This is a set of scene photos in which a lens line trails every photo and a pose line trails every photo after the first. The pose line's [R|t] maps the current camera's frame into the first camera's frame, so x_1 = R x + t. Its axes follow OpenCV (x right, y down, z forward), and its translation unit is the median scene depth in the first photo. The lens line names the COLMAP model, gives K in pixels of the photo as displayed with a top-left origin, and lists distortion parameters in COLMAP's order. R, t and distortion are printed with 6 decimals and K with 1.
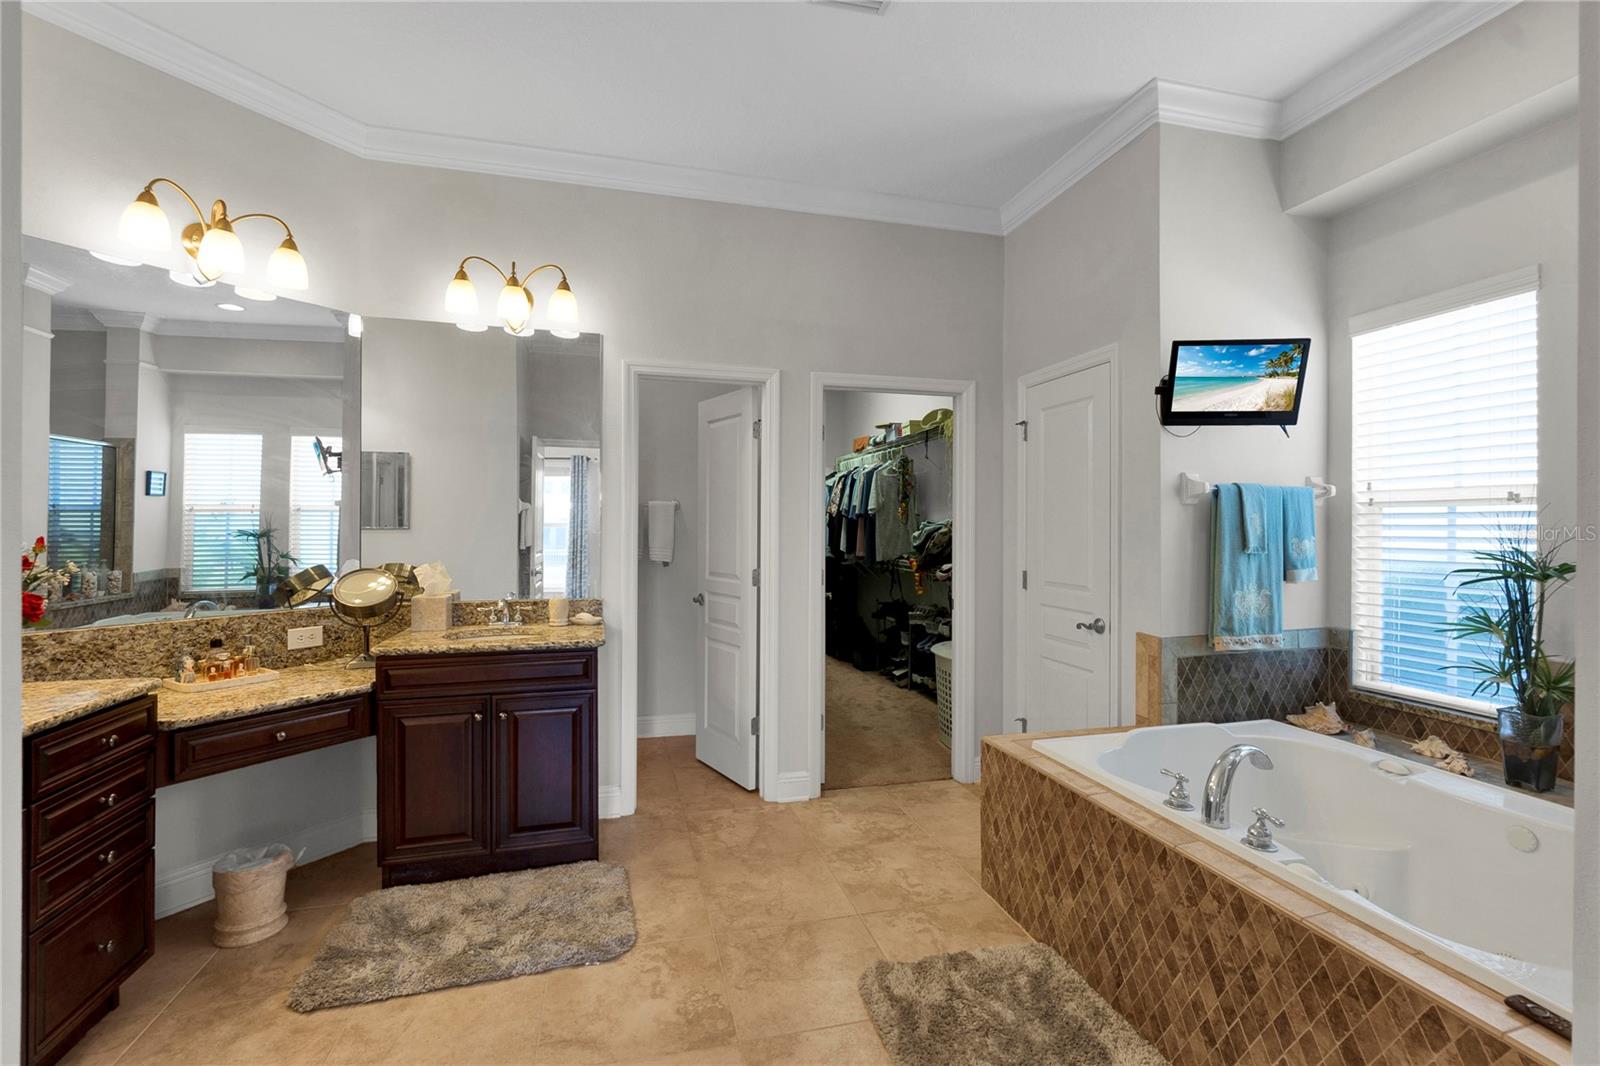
lens RADIAL K [[694.8, 0, 797.5], [0, 694.8, 527.0], [0, 0, 1]] dist [-0.001861, 0.000054]
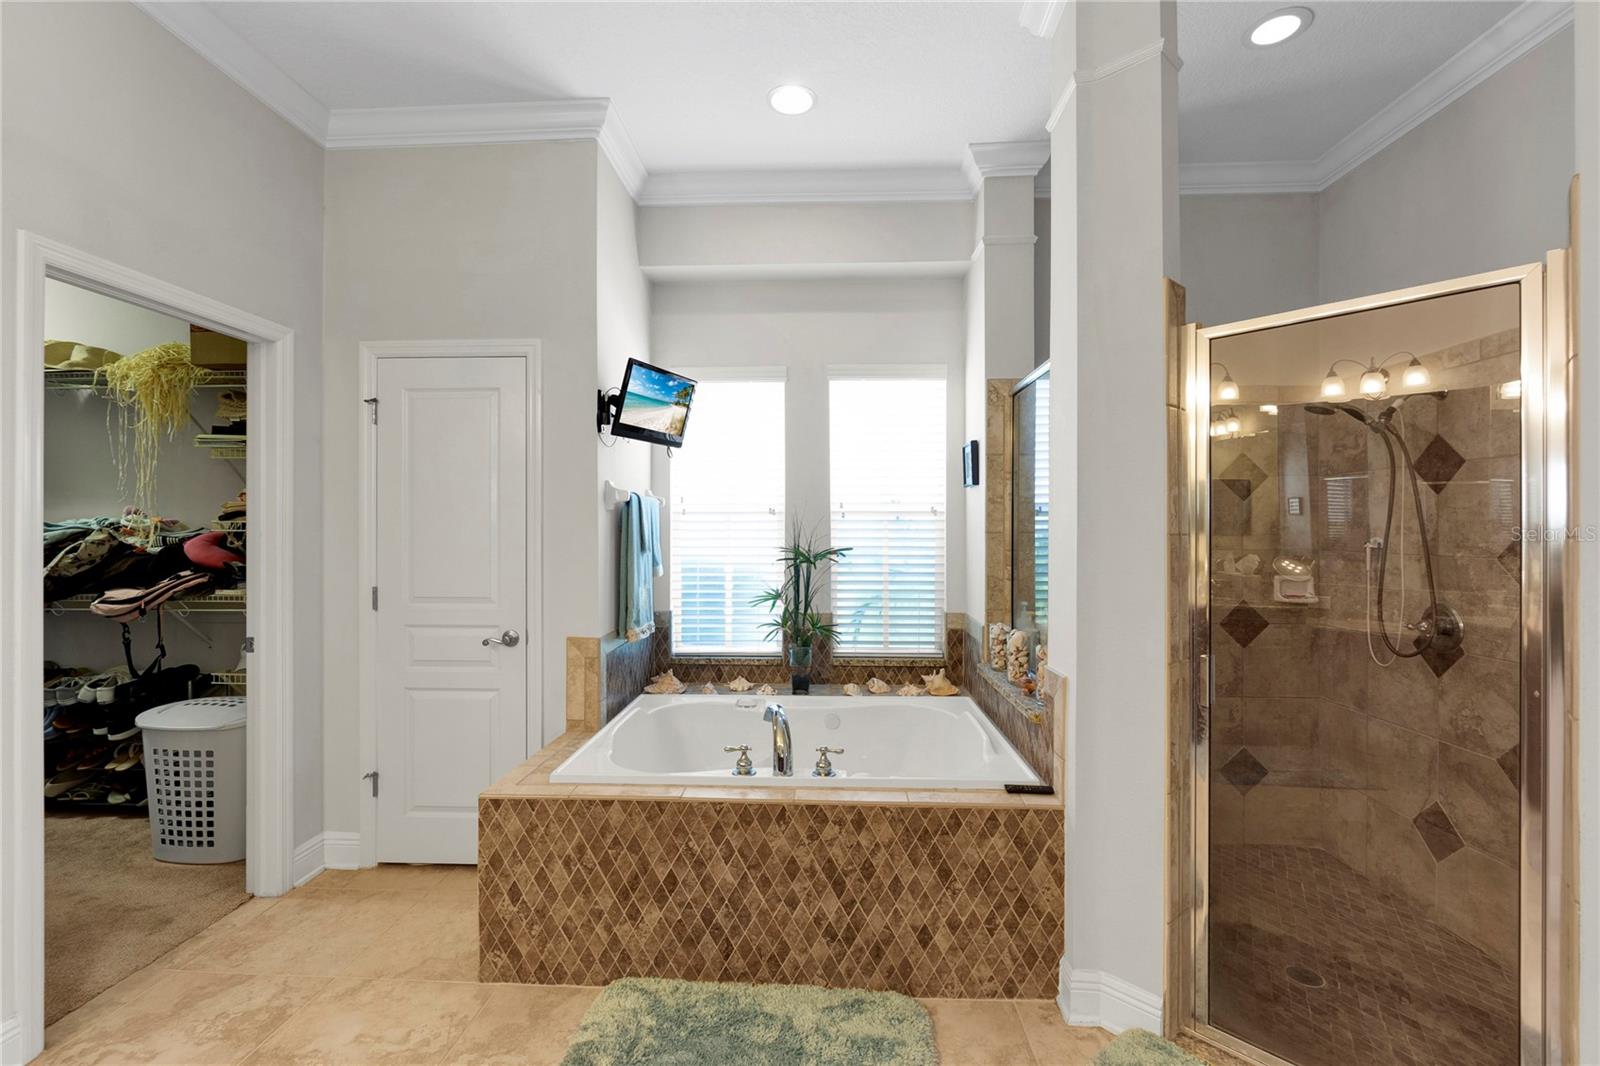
lens RADIAL K [[692.3, 0, 800.0], [0, 692.3, 533.0], [0, 0, 1]] dist [-0.005246, 0.000416]
pose [[0.317050, -0.006915, 0.948384, -0.430349], [0.002982, 0.999976, 0.006294, -0.003936], [-0.948404, 0.000833, 0.317063, 0.460589]]
